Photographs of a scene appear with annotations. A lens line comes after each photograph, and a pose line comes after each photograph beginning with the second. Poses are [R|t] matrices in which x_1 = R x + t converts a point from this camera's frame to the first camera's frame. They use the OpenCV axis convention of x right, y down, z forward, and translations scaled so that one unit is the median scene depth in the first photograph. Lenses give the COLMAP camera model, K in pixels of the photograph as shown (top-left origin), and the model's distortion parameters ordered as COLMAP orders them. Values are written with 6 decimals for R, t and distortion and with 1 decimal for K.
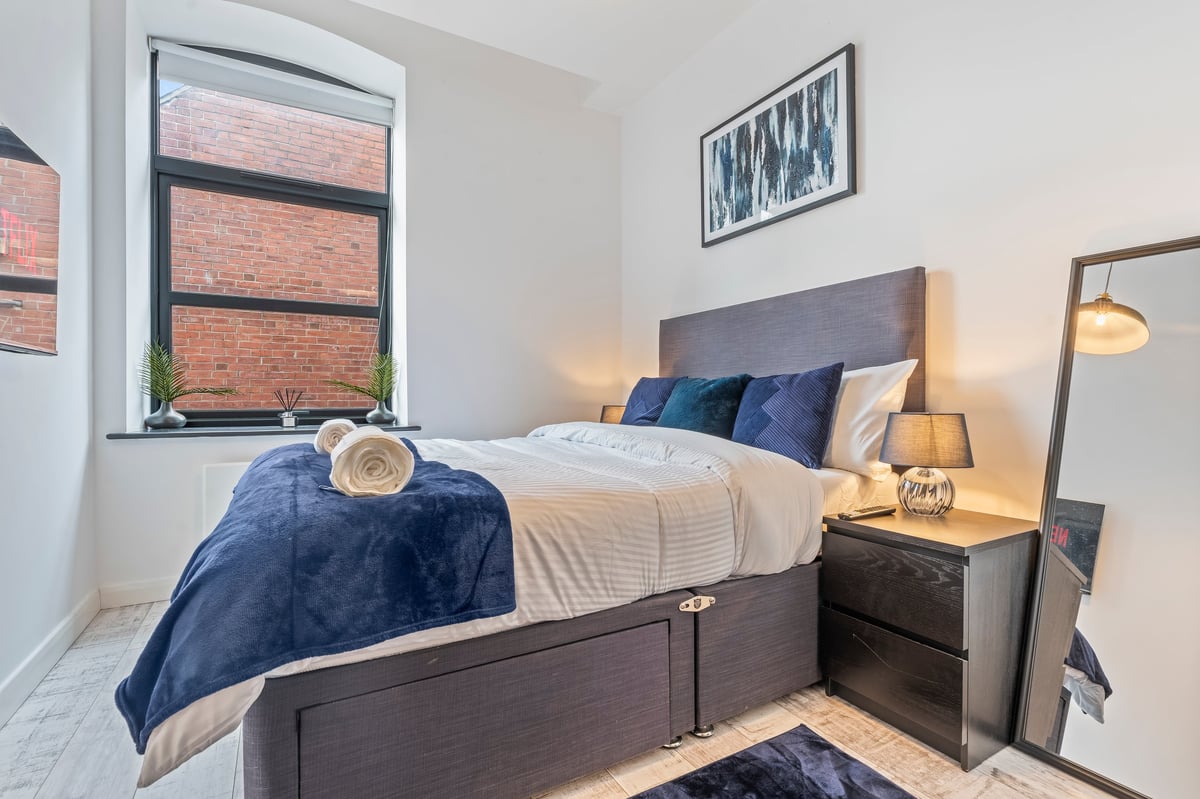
lens RADIAL K [[542.7, 0, 594.4], [0, 542.7, 406.7], [0, 0, 1]] dist [-0.004748, 0.001493]
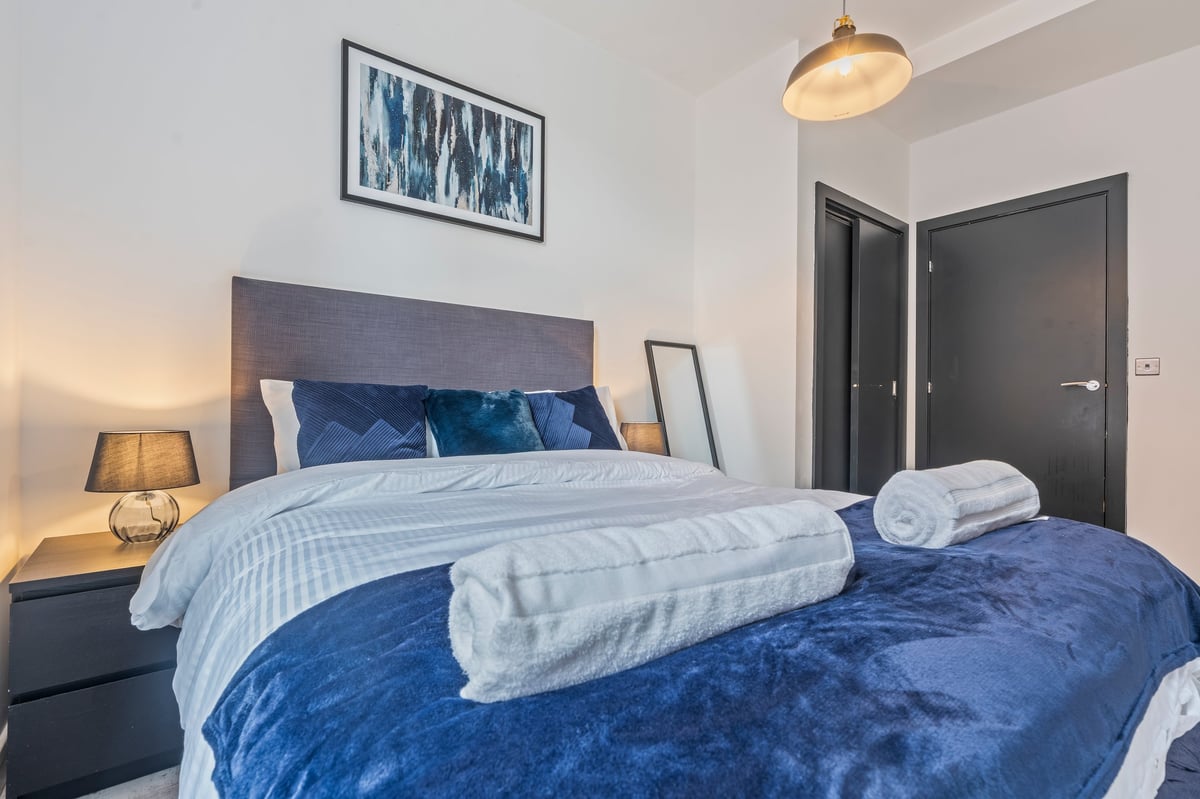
lens RADIAL K [[542.7, 0, 601.9], [0, 542.7, 406.9], [0, 0, 1]] dist [-0.004748, 0.001493]
pose [[-0.139635, -0.005589, 0.990187, -0.628345], [0.005647, 0.999963, 0.006440, -0.030951], [-0.990187, 0.006491, -0.139598, 0.892014]]
